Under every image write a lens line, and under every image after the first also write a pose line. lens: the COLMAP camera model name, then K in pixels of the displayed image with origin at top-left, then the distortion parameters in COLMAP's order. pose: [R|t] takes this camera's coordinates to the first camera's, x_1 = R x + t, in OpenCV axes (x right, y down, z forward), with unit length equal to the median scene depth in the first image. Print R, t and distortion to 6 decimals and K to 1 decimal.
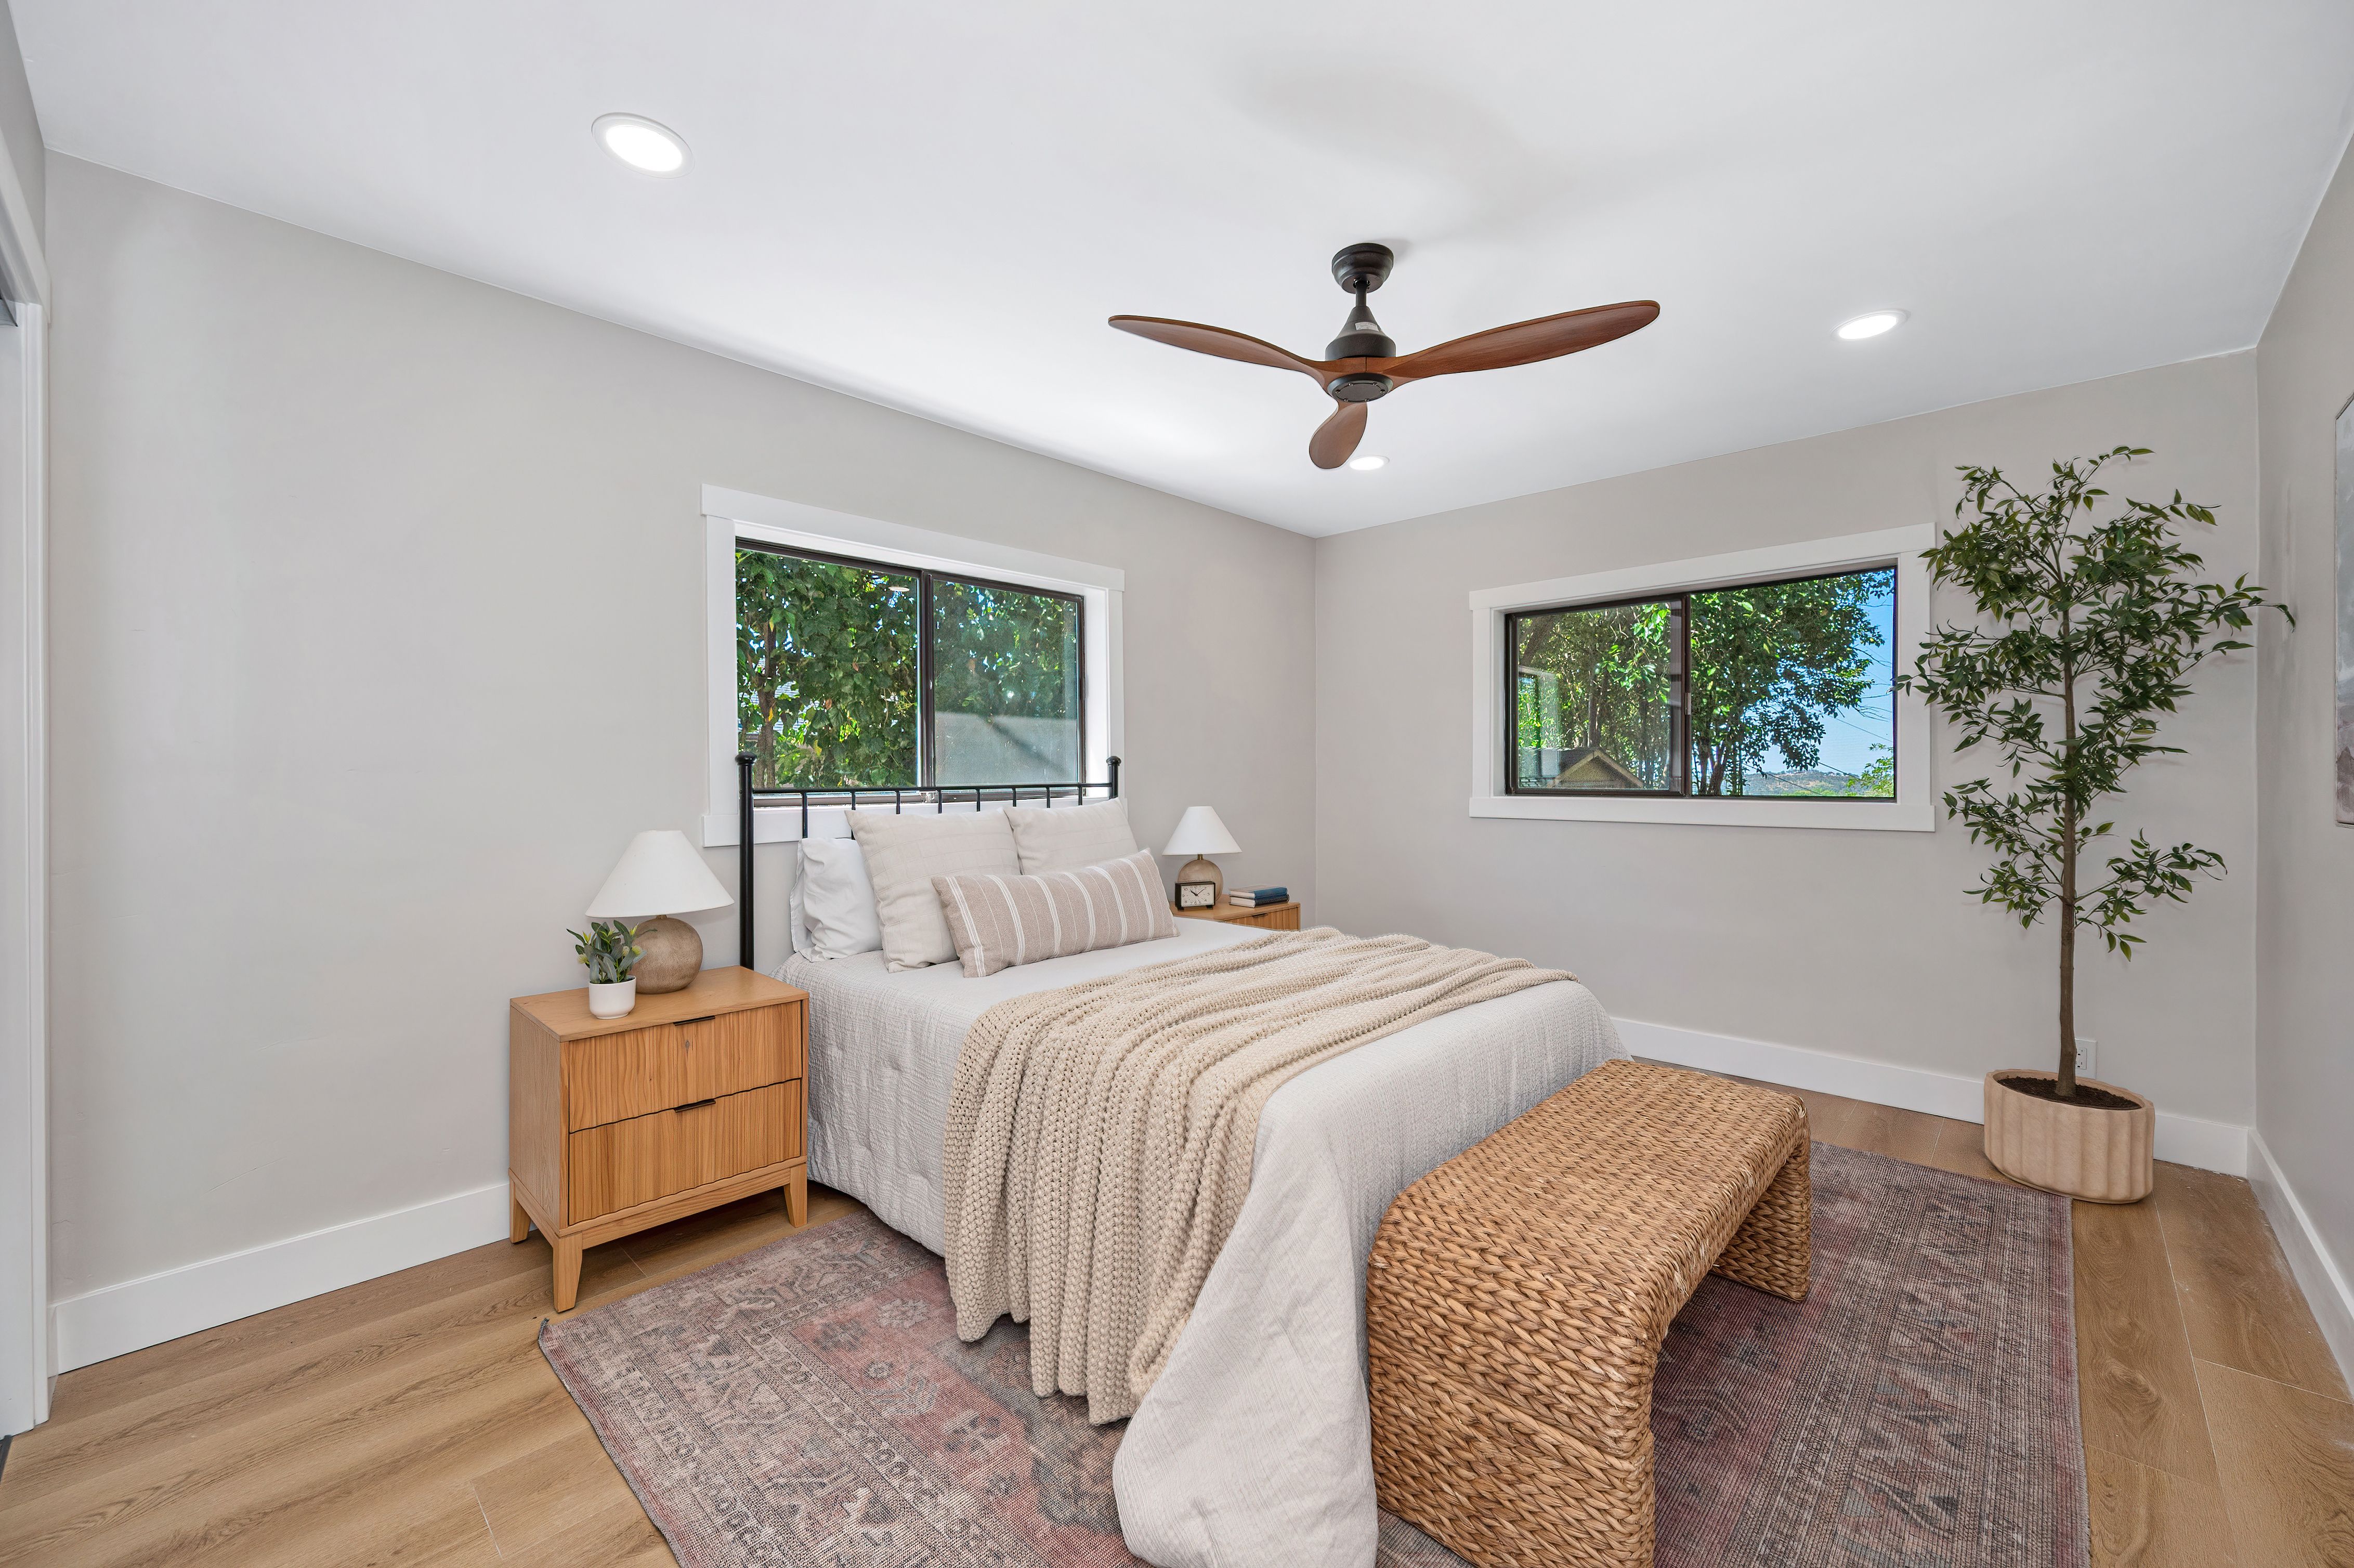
lens RADIAL K [[922.3, 0, 1186.0], [0, 922.3, 784.8], [0, 0, 1]] dist [-0.000291, -0.000047]
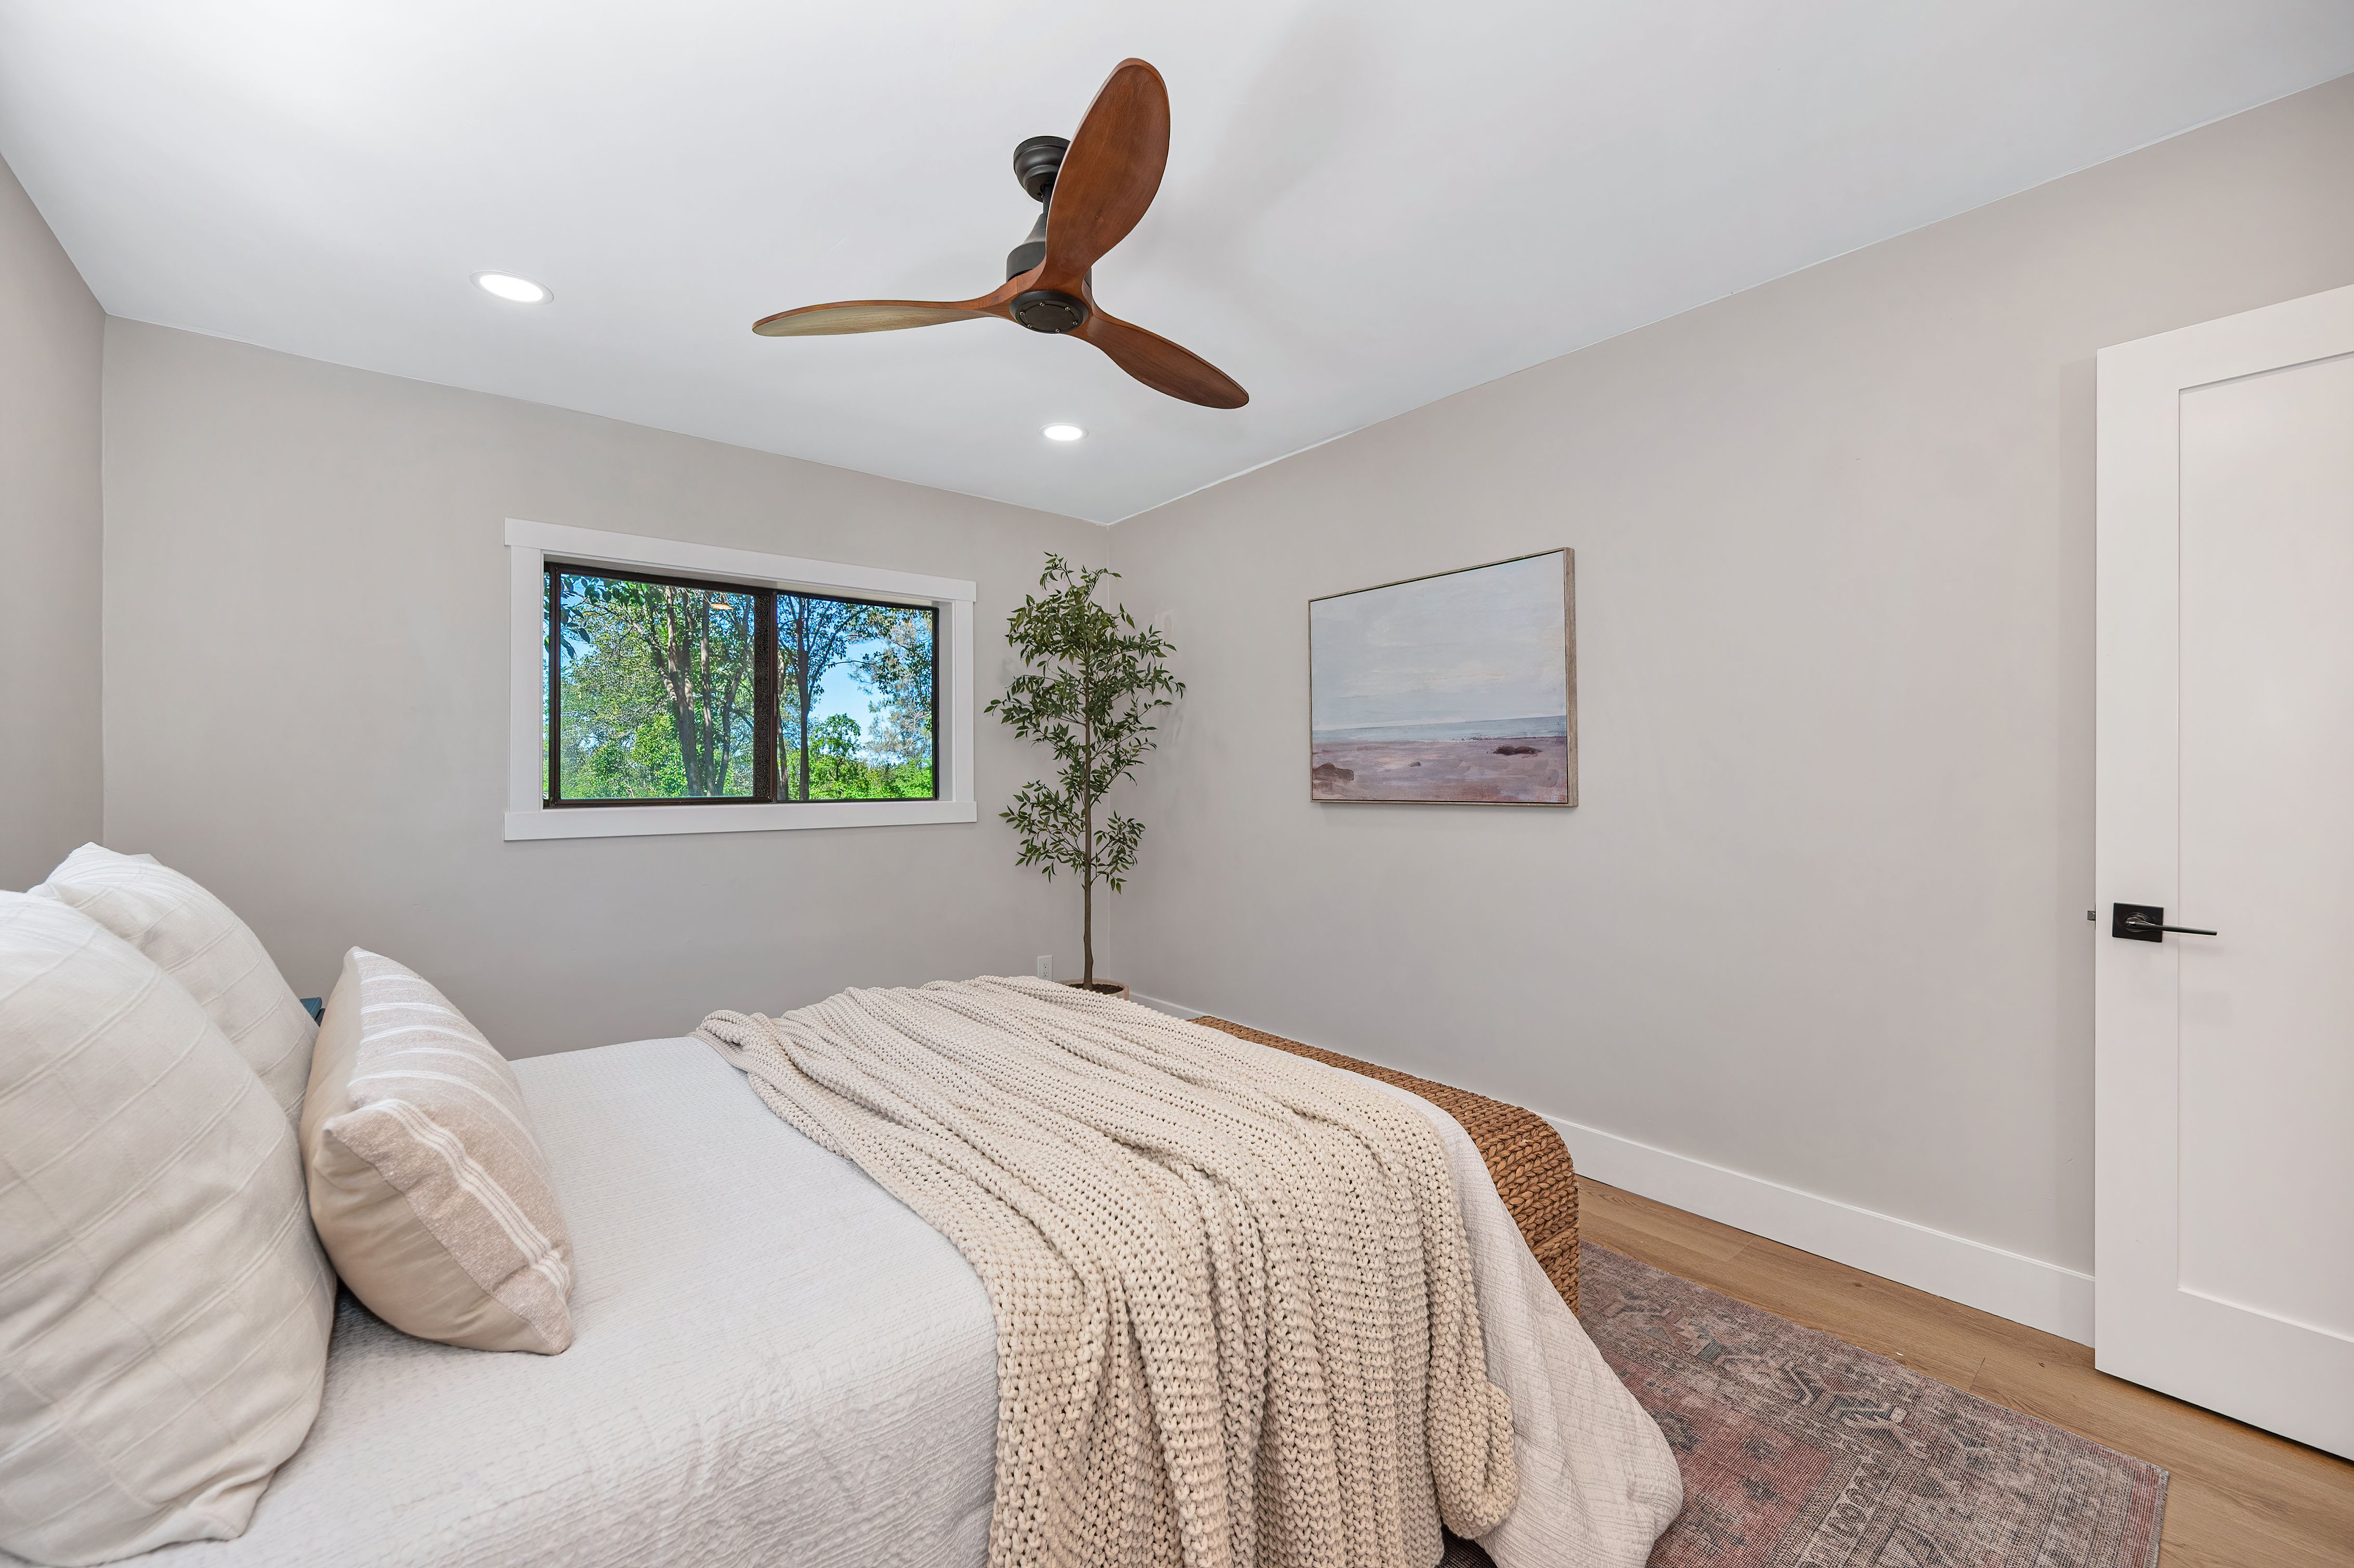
lens RADIAL K [[922.3, 0, 1186.0], [0, 922.3, 784.8], [0, 0, 1]] dist [-0.000291, -0.000047]
pose [[0.112282, -0.006352, 0.993656, -0.503745], [0.019147, 0.999808, 0.004227, -0.002099], [-0.993492, 0.018551, 0.112382, 0.661807]]
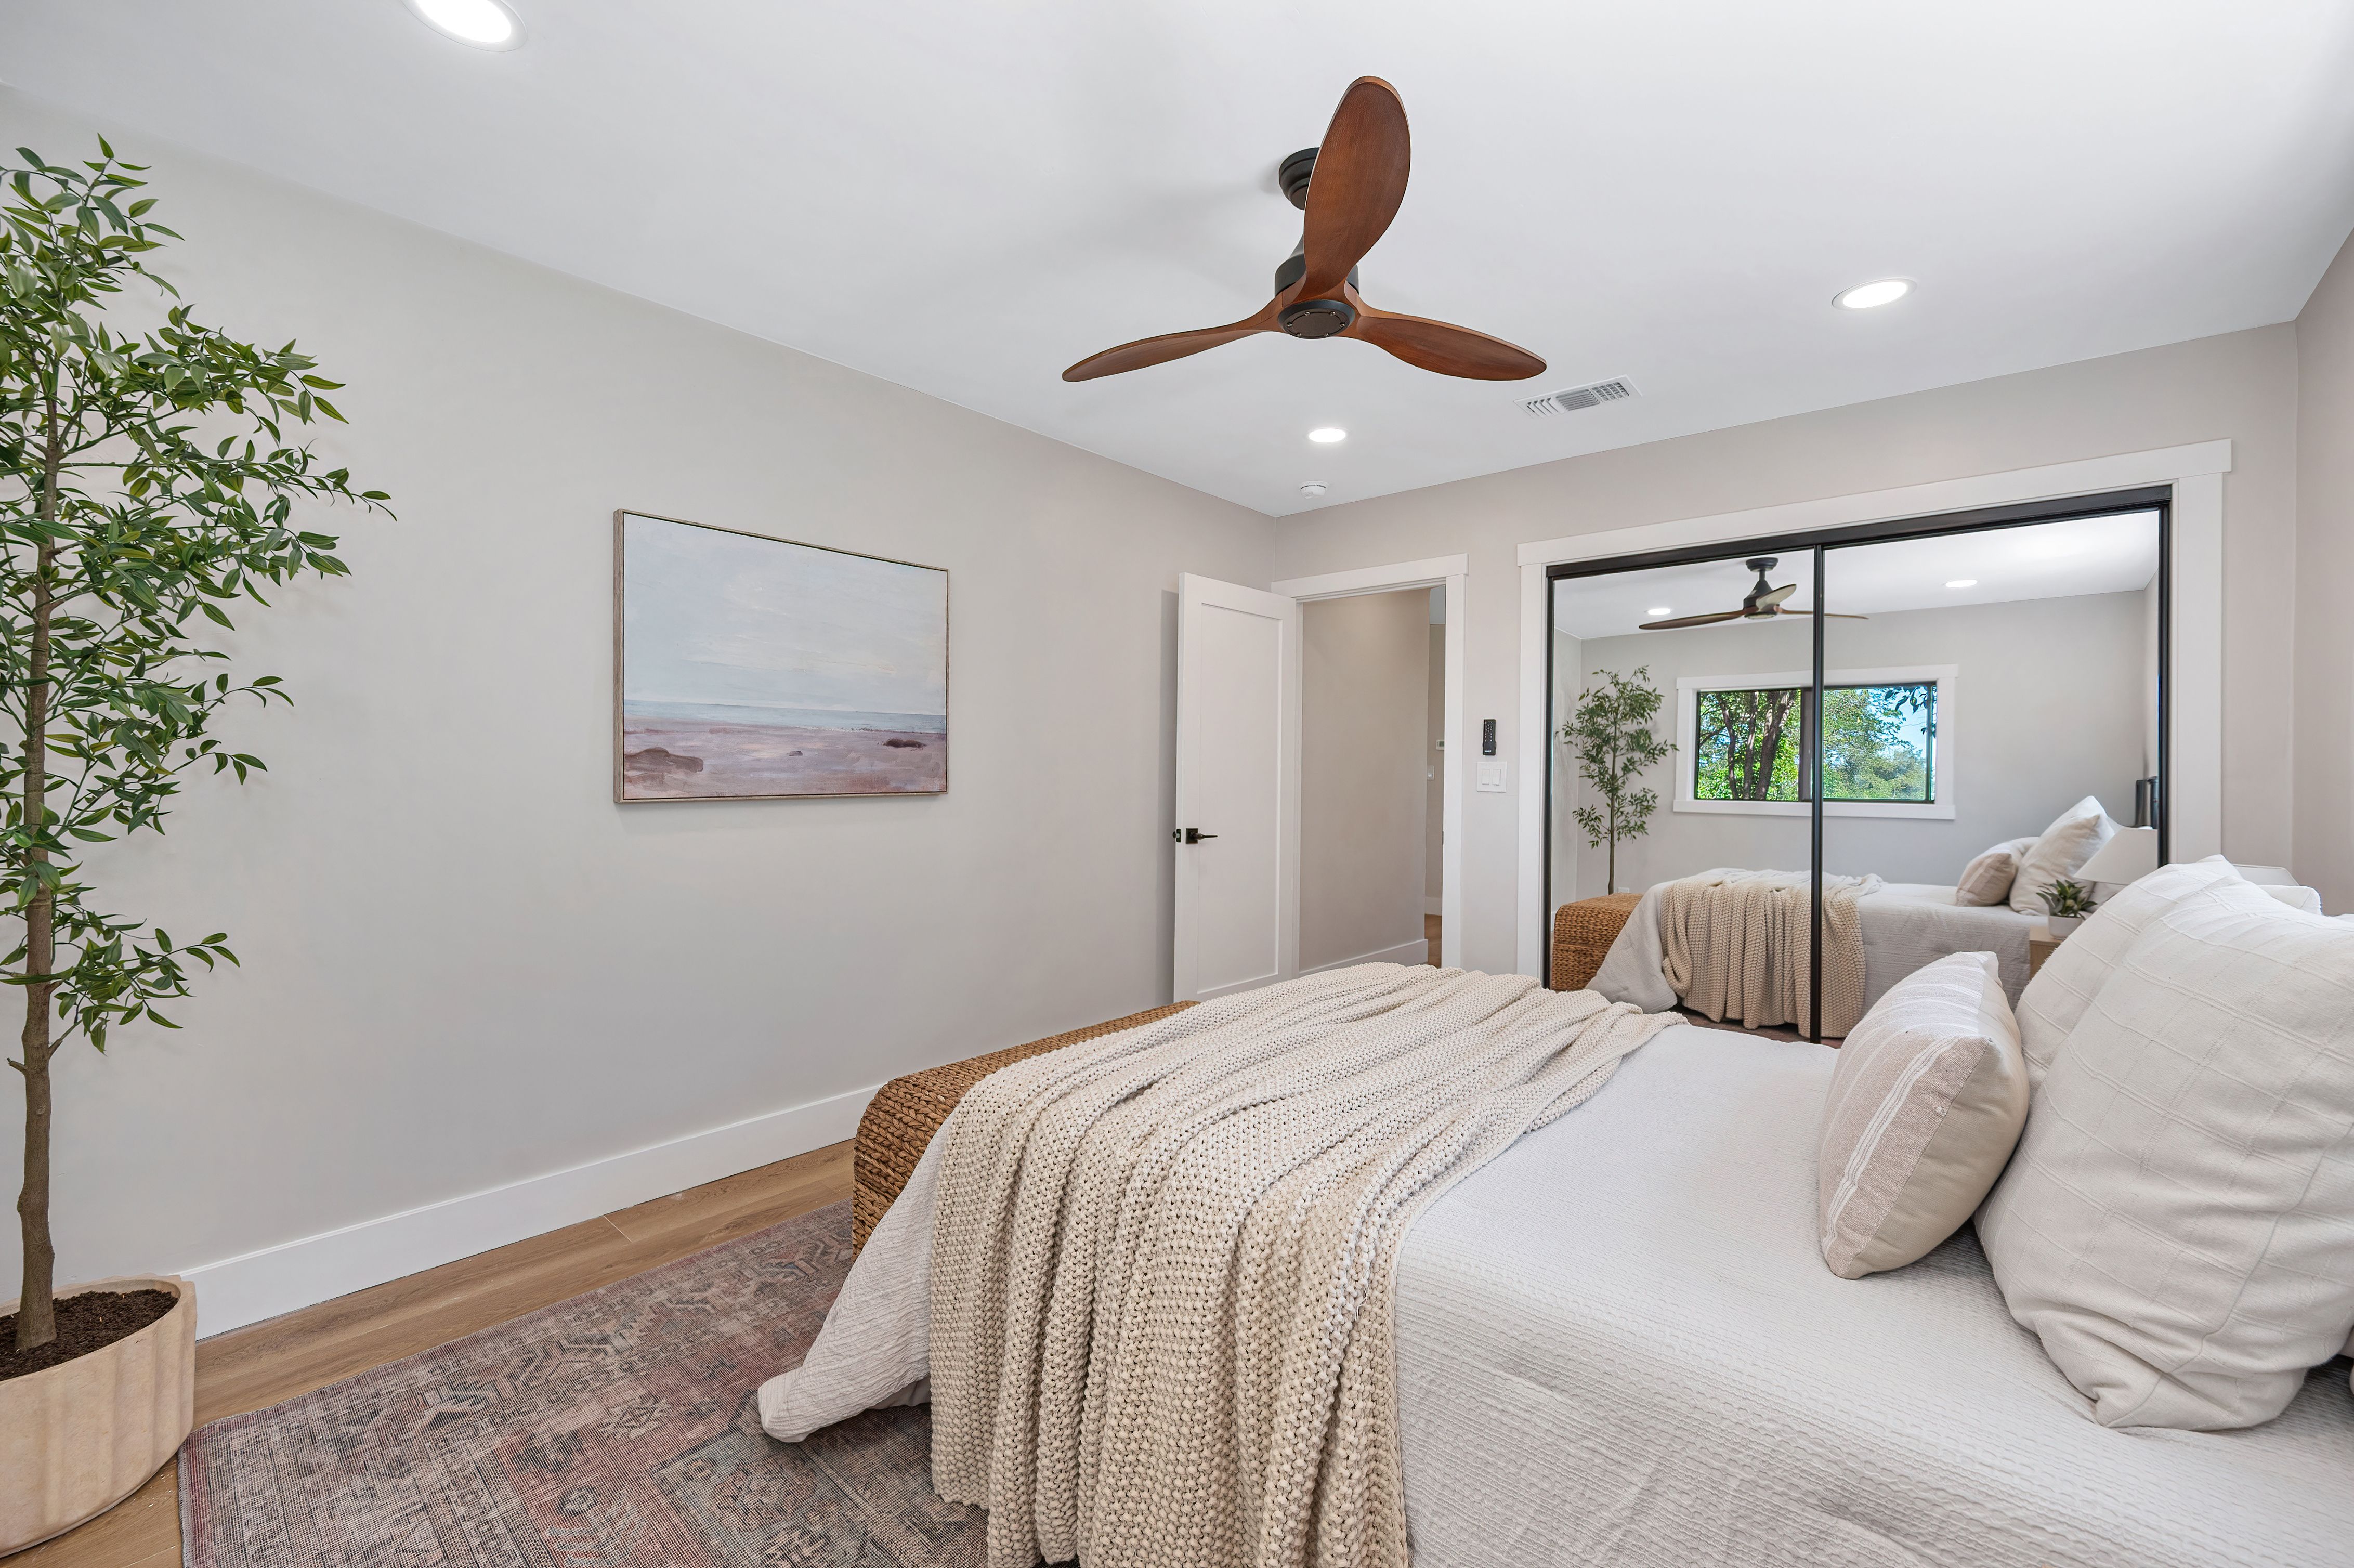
lens RADIAL K [[944.3, 0, 1171.0], [0, 944.3, 767.7], [0, 0, 1]] dist [0.000281, 0.000027]
pose [[-0.999334, -0.008368, -0.035514, 0.294682], [-0.009075, 0.999763, 0.019780, -0.025640], [0.035340, 0.020090, -0.999173, 1.550187]]
